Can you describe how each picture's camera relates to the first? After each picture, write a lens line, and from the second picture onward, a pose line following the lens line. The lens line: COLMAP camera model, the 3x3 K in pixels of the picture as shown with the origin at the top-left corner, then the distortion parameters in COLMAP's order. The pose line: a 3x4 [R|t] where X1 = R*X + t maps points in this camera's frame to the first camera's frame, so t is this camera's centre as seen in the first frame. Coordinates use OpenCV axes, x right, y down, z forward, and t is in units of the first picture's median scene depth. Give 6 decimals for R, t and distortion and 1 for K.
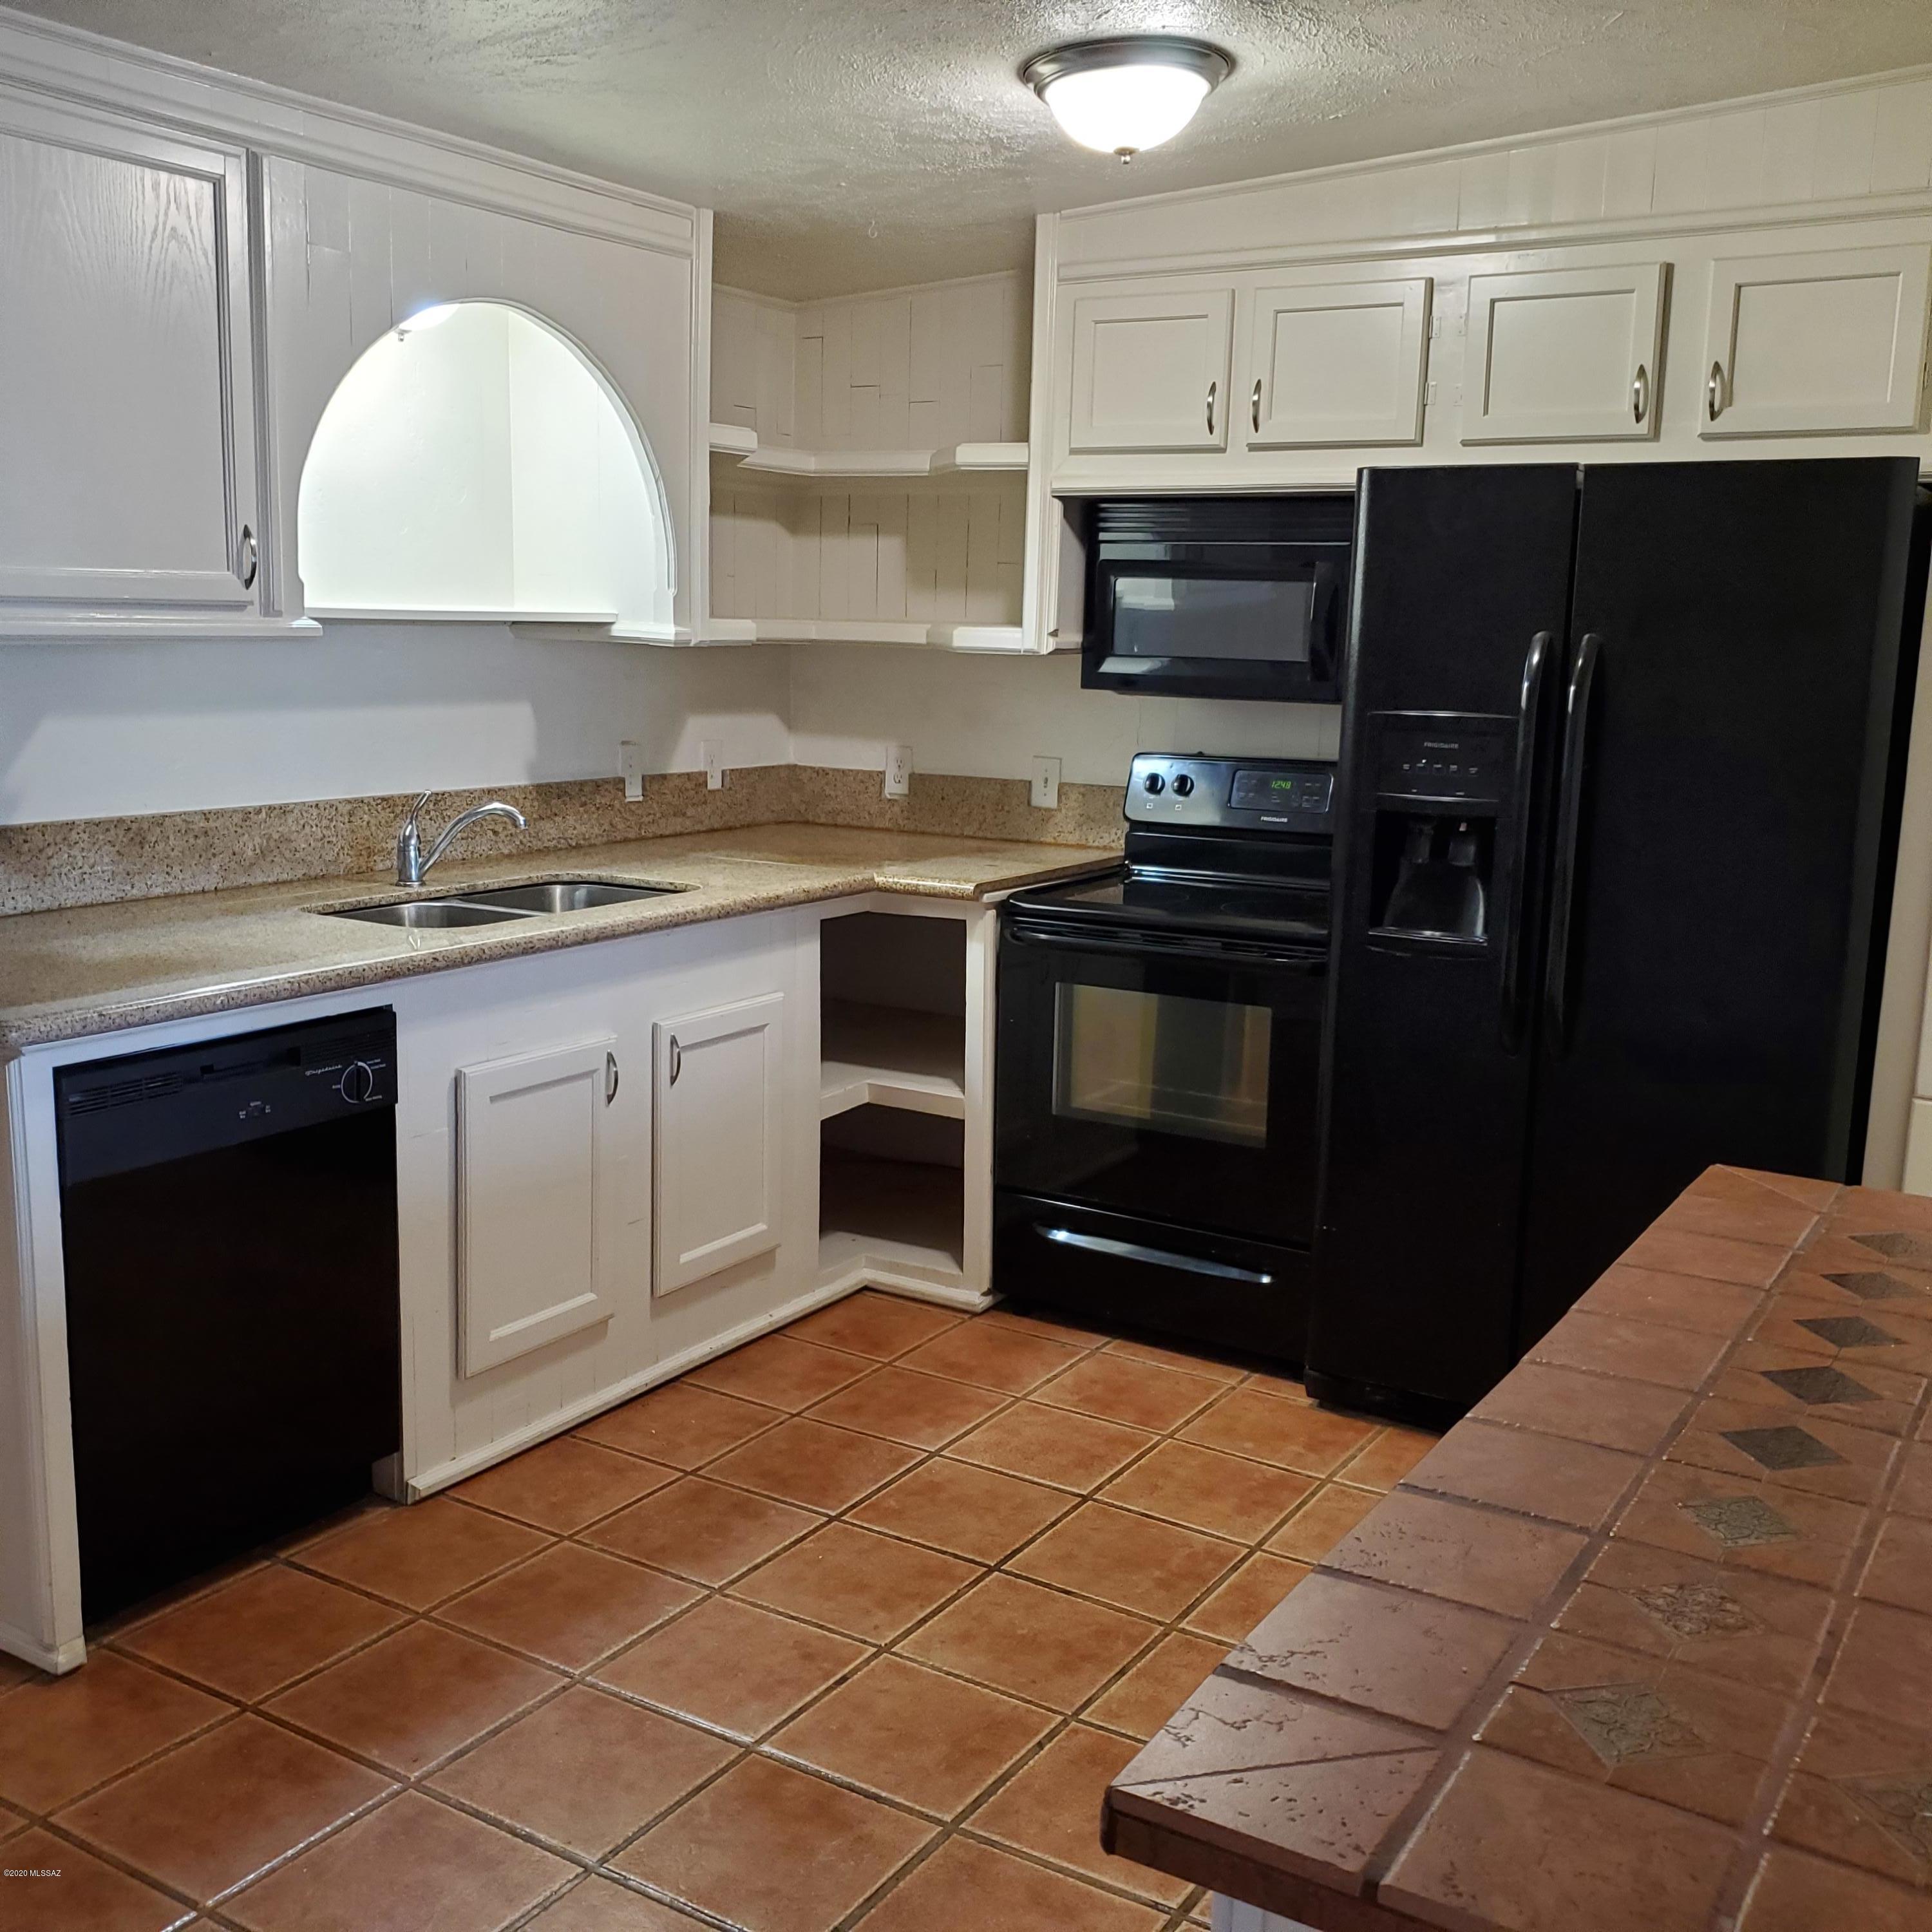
lens RADIAL K [[2014.1, 0, 941.6], [0, 2014.1, 969.2], [0, 0, 1]] dist [0.170385, -0.384310]
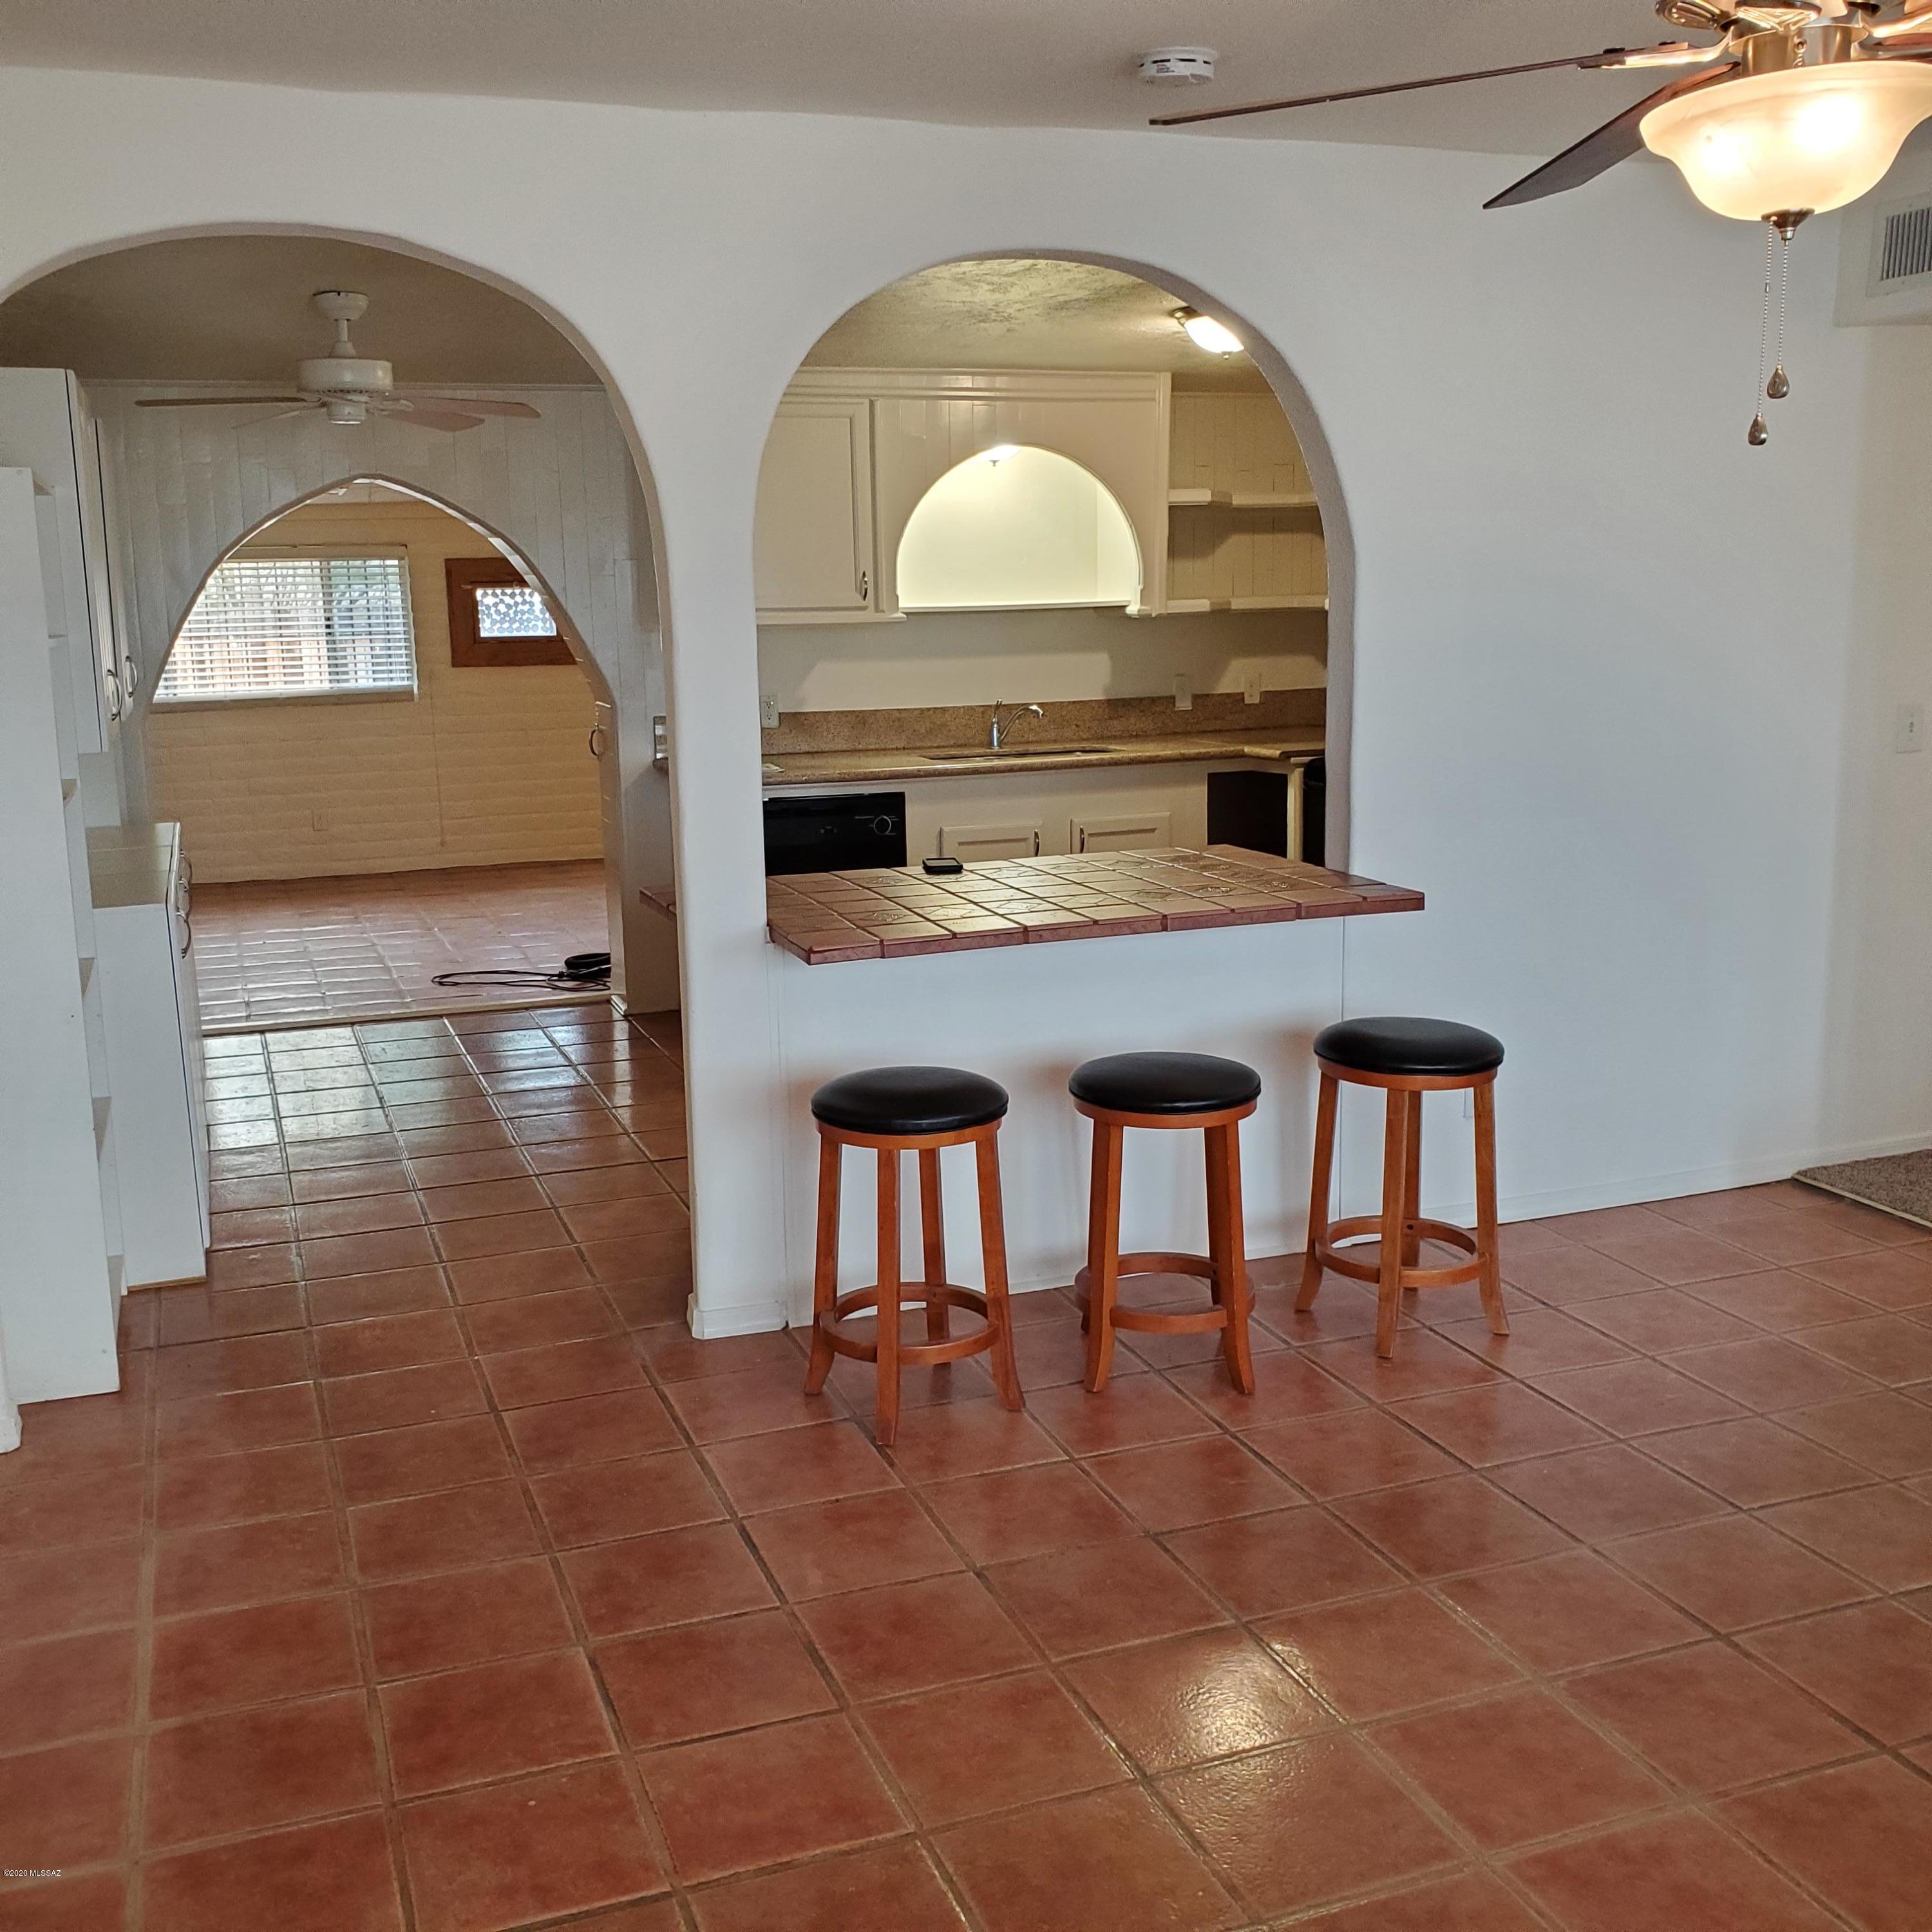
lens RADIAL K [[2014.1, 0, 941.6], [0, 2014.1, 969.2], [0, 0, 1]] dist [0.170385, -0.384310]
pose [[0.790131, 0.073183, -0.608553, 0.888744], [-0.065405, 0.997245, 0.035005, 0.105072], [0.609438, 0.012144, 0.792741, -0.550464]]
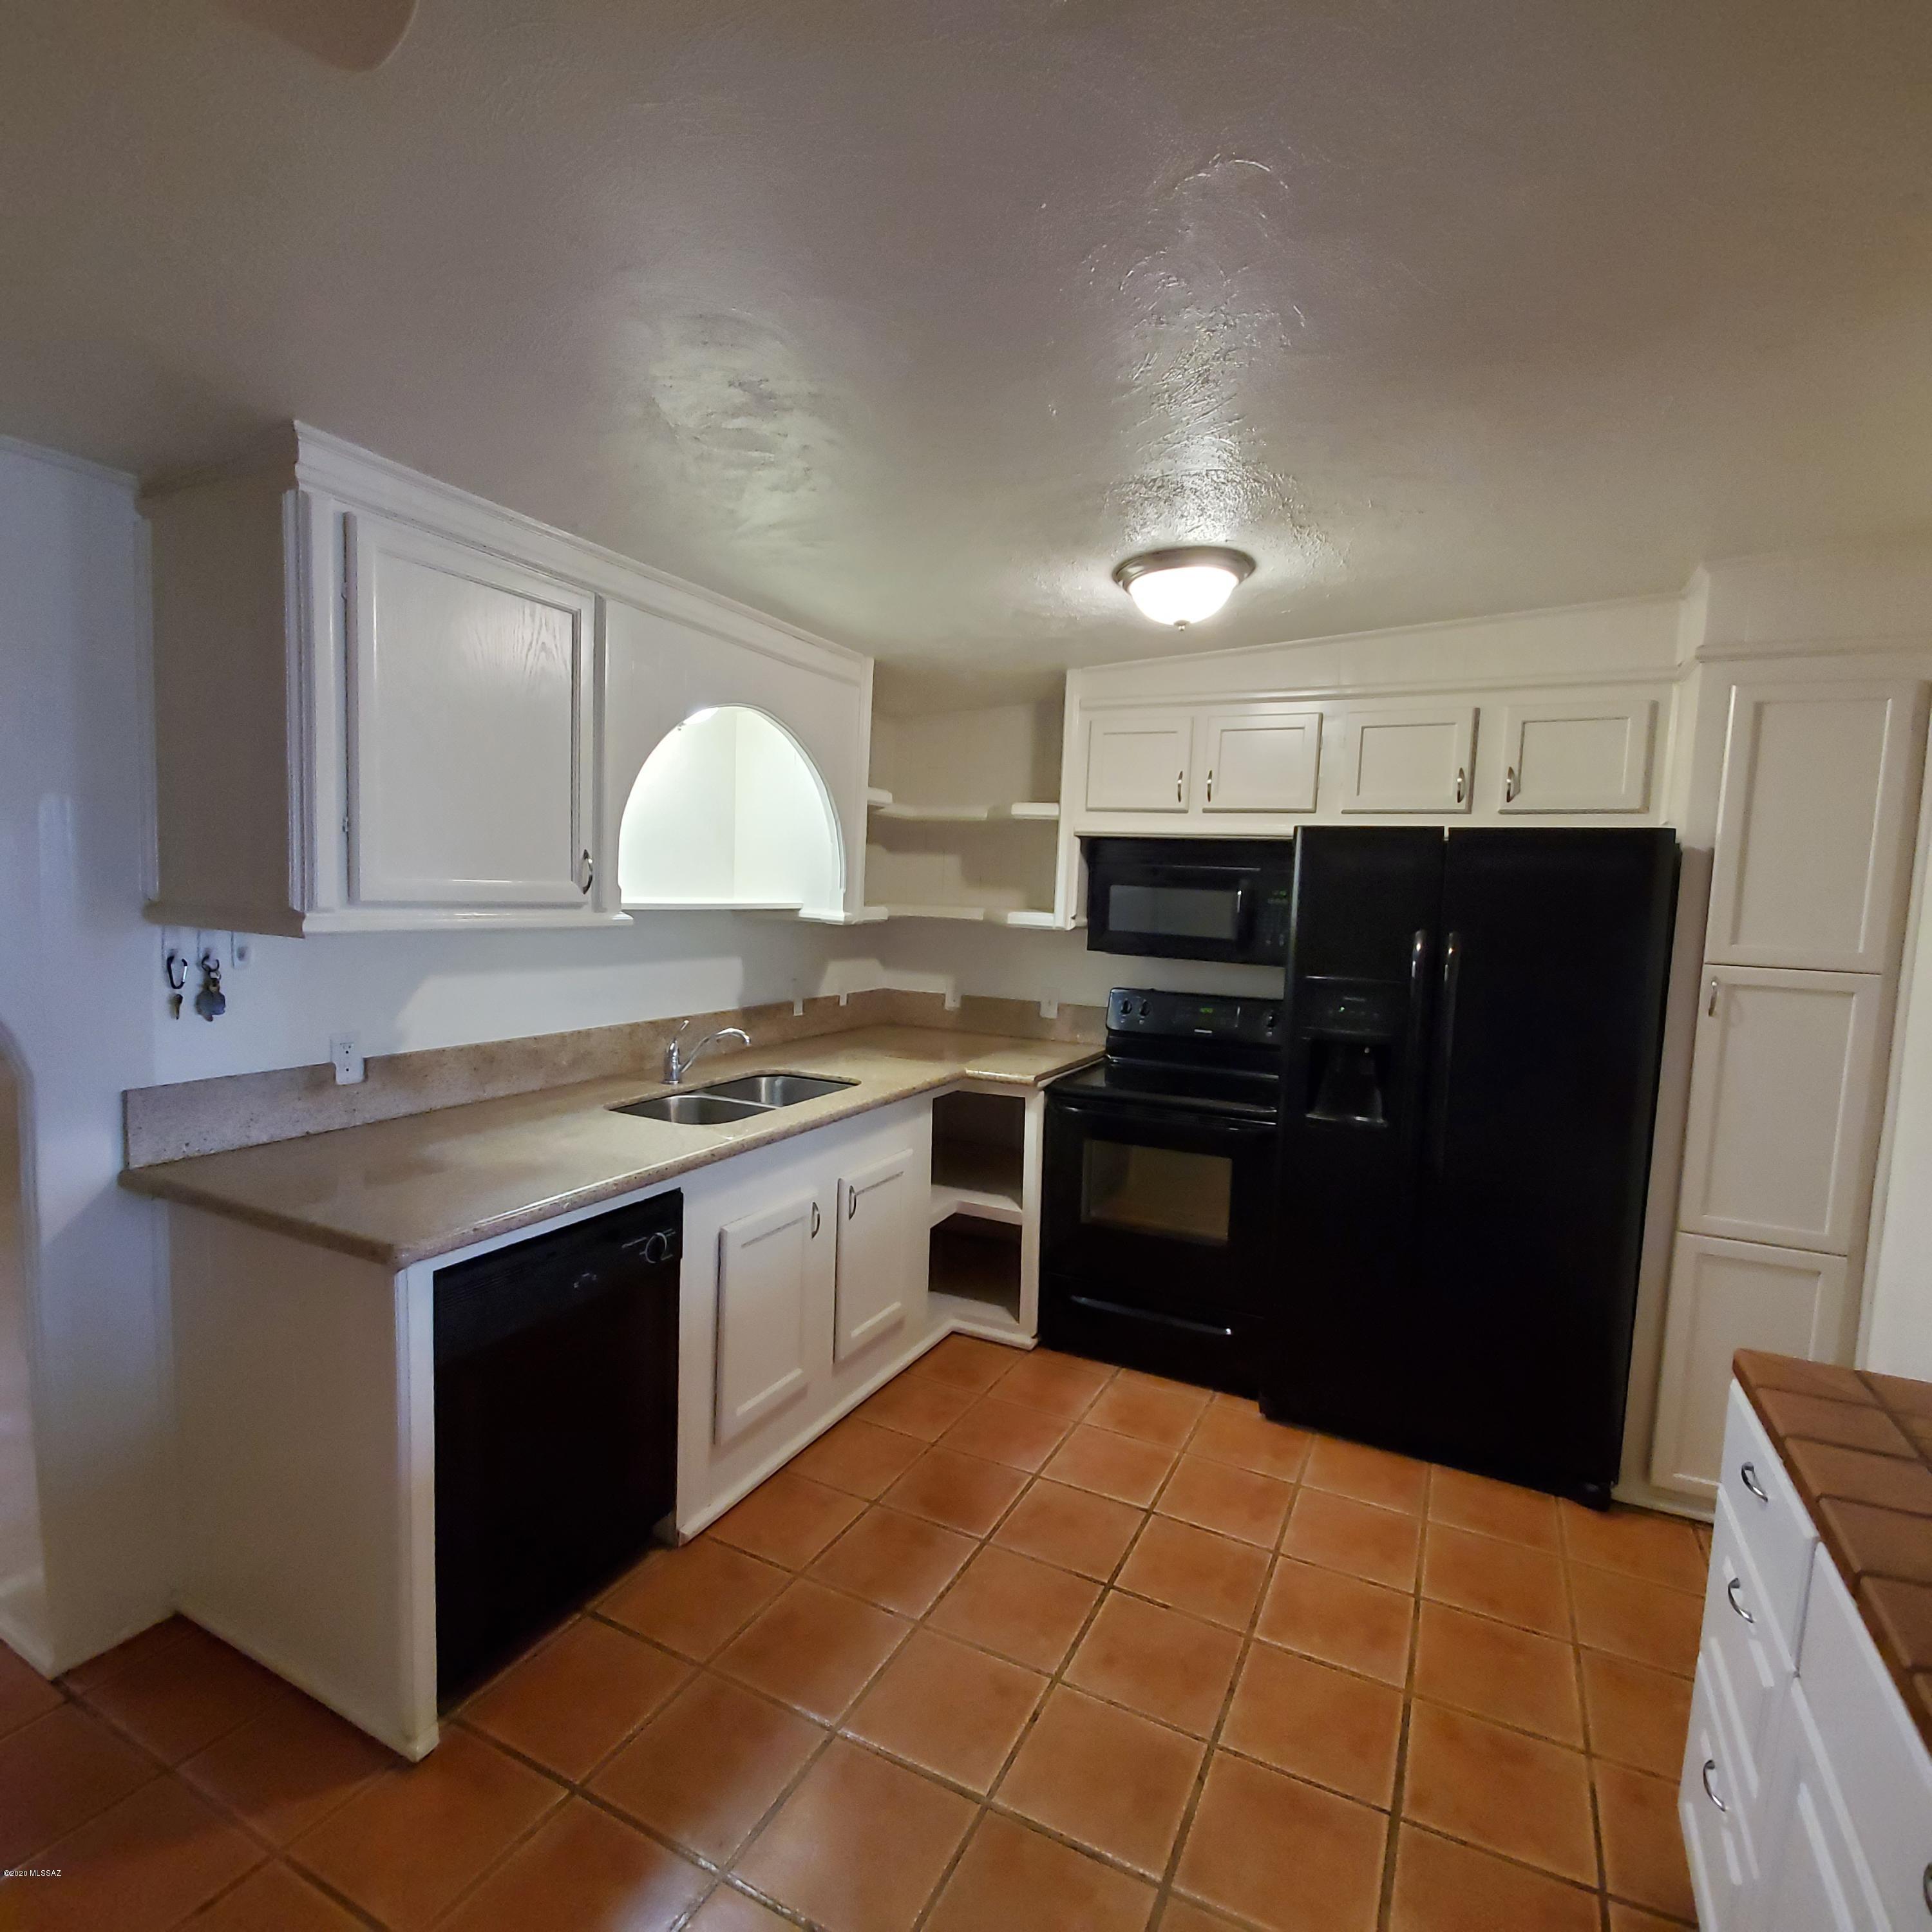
lens RADIAL K [[1027.9, 0, 985.0], [0, 1027.9, 978.1], [0, 0, 1]] dist [0.037173, -0.019757]
pose [[0.993923, 0.005618, 0.109934, -0.116073], [0.003417, 0.996641, -0.081820, -0.055737], [-0.110024, 0.081699, 0.990565, 0.214957]]
